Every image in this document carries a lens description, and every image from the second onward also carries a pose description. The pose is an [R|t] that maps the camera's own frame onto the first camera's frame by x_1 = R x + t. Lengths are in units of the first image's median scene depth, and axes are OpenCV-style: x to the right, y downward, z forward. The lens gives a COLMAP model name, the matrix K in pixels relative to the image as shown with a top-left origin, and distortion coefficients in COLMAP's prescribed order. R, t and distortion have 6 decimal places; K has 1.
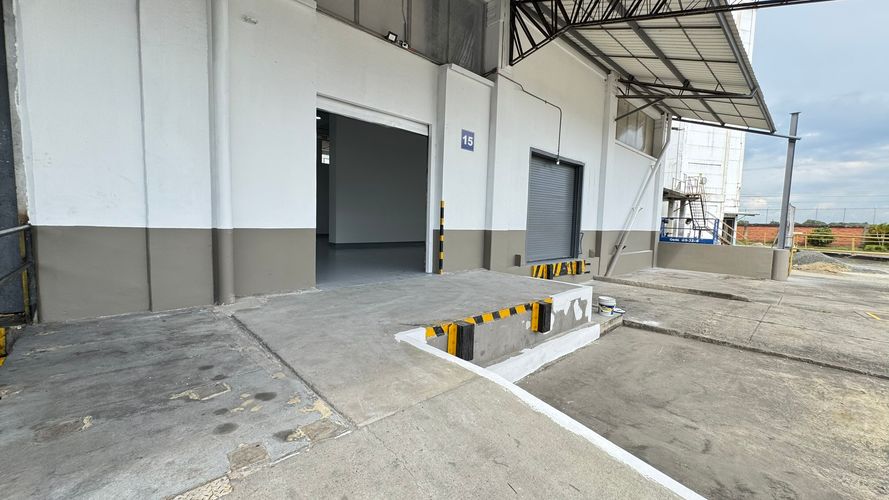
lens RADIAL K [[353.6, 0, 444.1], [0, 353.6, 250.2], [0, 0, 1]] dist [-0.003388, 0.000414]
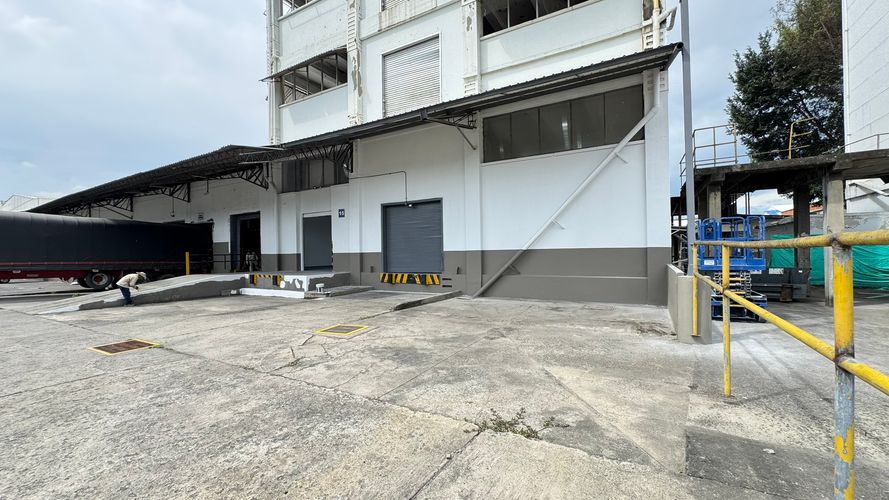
lens RADIAL K [[353.6, 0, 444.1], [0, 353.6, 250.2], [0, 0, 1]] dist [-0.003388, 0.000414]
pose [[0.286183, -0.036841, -0.957466, 2.370616], [-0.053416, 0.997093, -0.054332, 0.011559], [0.956685, 0.066693, 0.283383, 0.988206]]
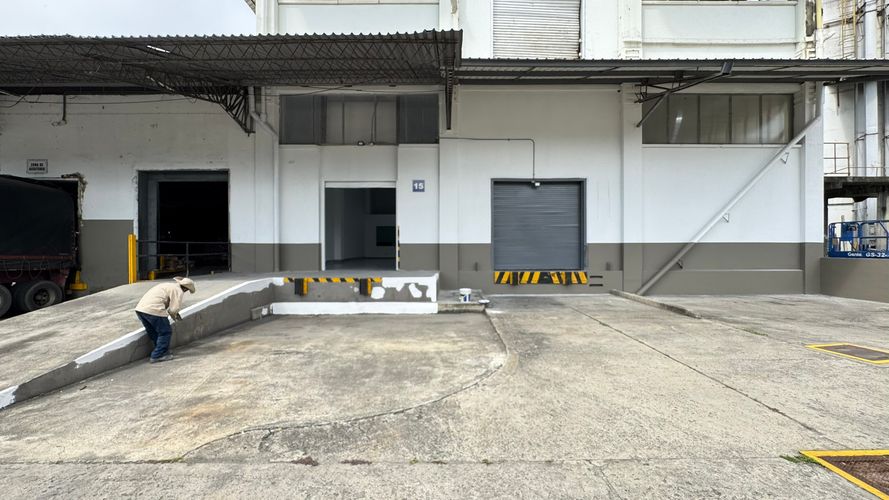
lens RADIAL K [[353.6, 0, 444.1], [0, 353.6, 250.2], [0, 0, 1]] dist [-0.003388, 0.000414]
pose [[0.724626, -0.026510, -0.688632, 1.195561], [-0.034446, 0.996618, -0.074612, 0.082449], [0.688281, 0.077786, 0.721262, -0.023060]]
